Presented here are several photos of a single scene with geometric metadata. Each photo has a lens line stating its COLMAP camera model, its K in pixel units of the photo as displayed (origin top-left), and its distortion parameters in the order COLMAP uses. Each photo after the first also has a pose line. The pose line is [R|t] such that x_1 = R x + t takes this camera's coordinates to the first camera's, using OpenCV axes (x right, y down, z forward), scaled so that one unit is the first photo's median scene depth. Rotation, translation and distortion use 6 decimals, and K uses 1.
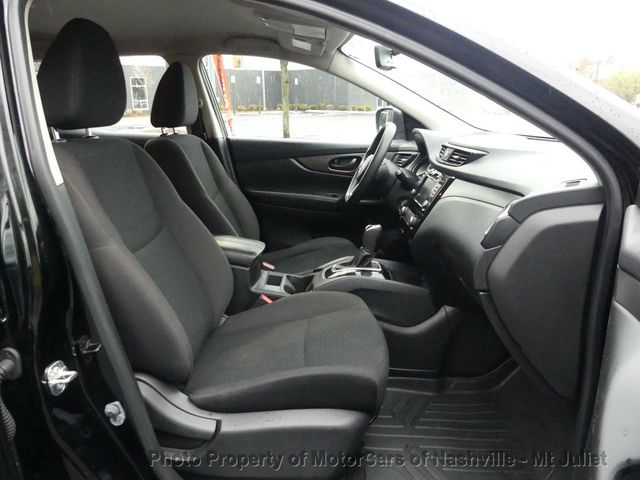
lens RADIAL K [[476.1, 0, 317.6], [0, 476.1, 241.8], [0, 0, 1]] dist [-0.015169, -0.008287]
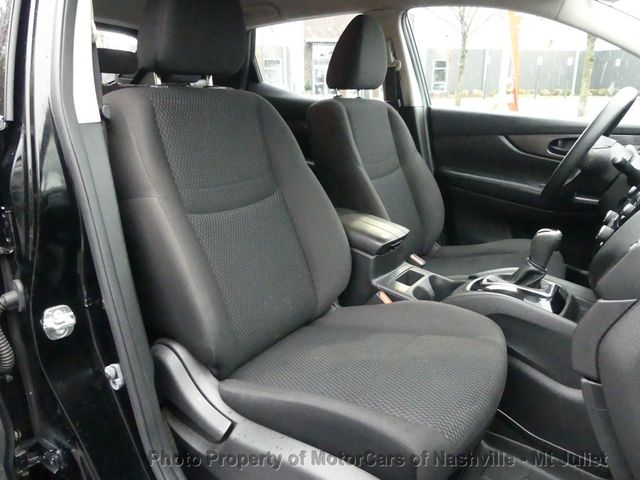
lens RADIAL K [[476.1, 0, 321.5], [0, 476.1, 238.7], [0, 0, 1]] dist [-0.015169, -0.008287]
pose [[0.836513, 0.173326, -0.519812, 0.197962], [-0.159555, 0.984594, 0.071538, -0.019007], [0.524203, 0.023096, 0.851280, 0.237747]]
